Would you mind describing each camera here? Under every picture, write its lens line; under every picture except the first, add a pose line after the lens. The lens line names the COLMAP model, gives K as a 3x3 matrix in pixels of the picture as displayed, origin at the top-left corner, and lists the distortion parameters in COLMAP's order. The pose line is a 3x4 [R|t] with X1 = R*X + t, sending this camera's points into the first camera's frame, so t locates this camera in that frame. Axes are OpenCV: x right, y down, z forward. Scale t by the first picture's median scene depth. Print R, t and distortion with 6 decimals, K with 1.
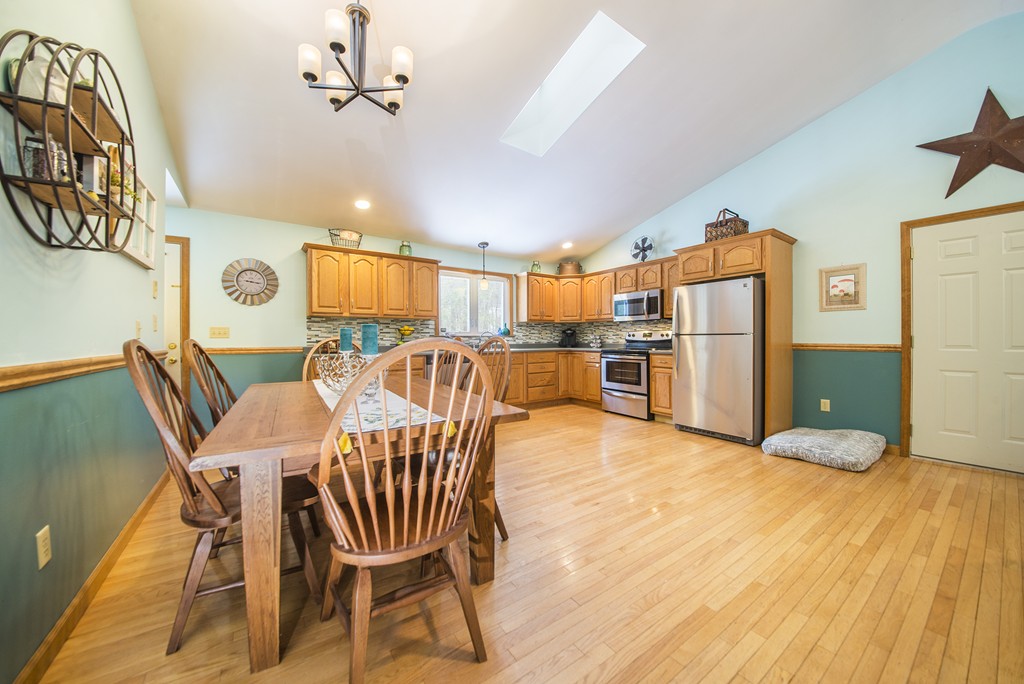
lens RADIAL K [[357.5, 0, 512.0], [0, 357.5, 342.0], [0, 0, 1]] dist [0.000528, -0.000149]
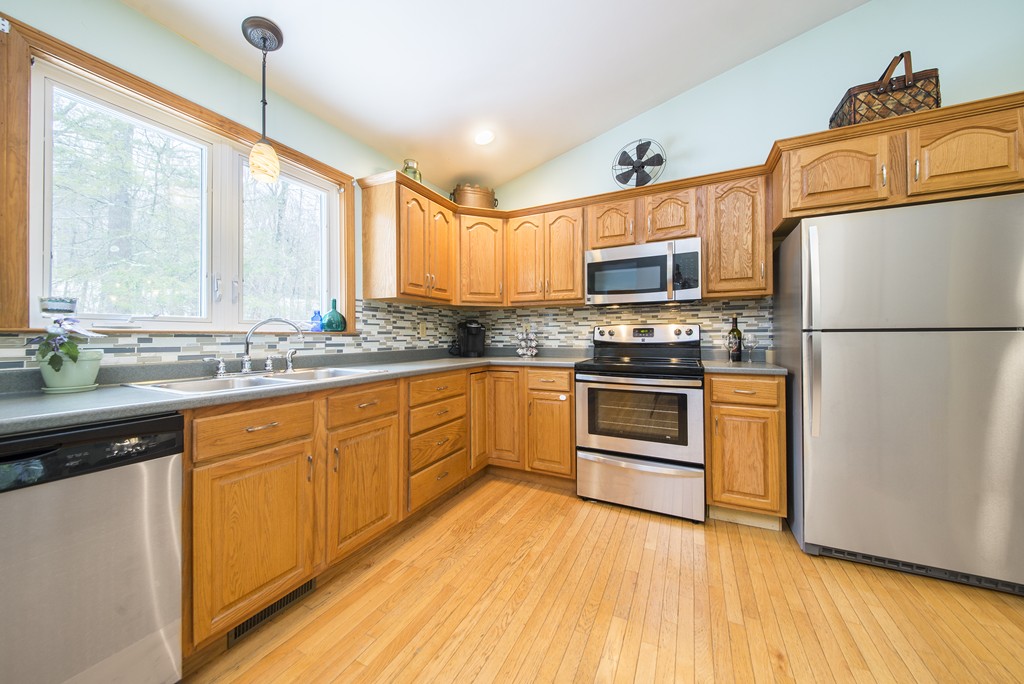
lens RADIAL K [[353.4, 0, 510.5], [0, 353.4, 335.5], [0, 0, 1]] dist [0.000029, -0.000214]
pose [[0.875661, 0.002690, 0.482918, -0.039356], [0.005265, 0.999872, -0.015115, -0.008203], [-0.482897, 0.015778, 0.875535, 0.636401]]
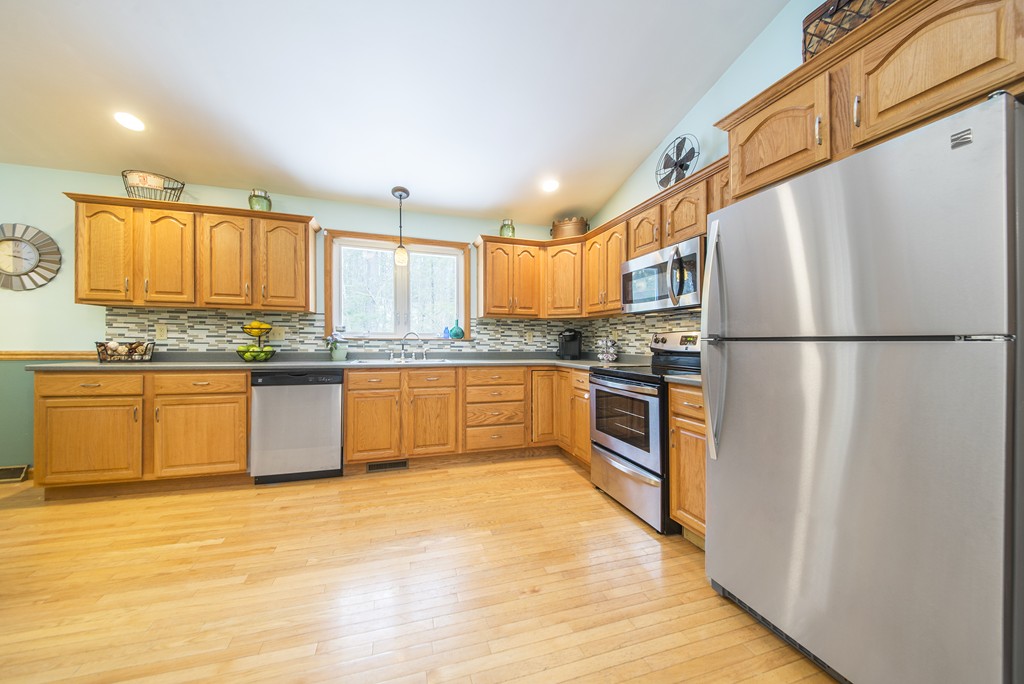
lens RADIAL K [[357.5, 0, 512.0], [0, 357.5, 342.0], [0, 0, 1]] dist [0.000528, -0.000149]
pose [[0.955938, 0.011742, -0.293335, 0.289828], [-0.015381, 0.999831, -0.010103, -0.008050], [0.293166, 0.014169, 0.955956, 0.459468]]
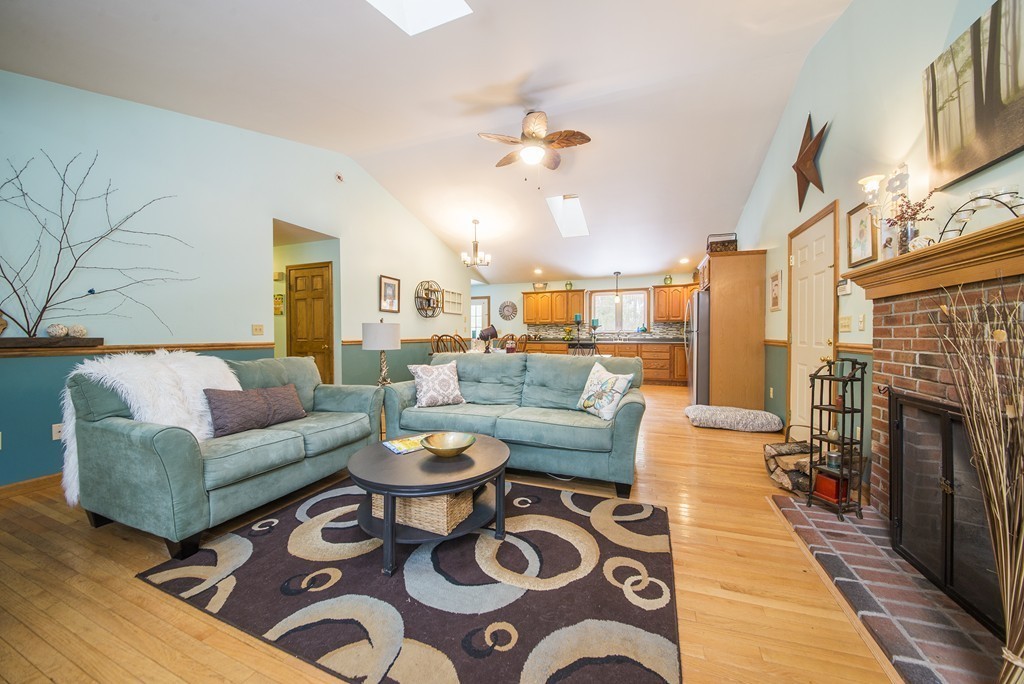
lens RADIAL K [[356.4, 0, 512.0], [0, 356.4, 342.0], [0, 0, 1]] dist [0.000680, -0.009075]
pose [[0.548268, 0.021325, -0.836031, 0.958260], [-0.008461, 0.999765, 0.019953, -0.003329], [0.836260, -0.003866, 0.548319, -0.222511]]
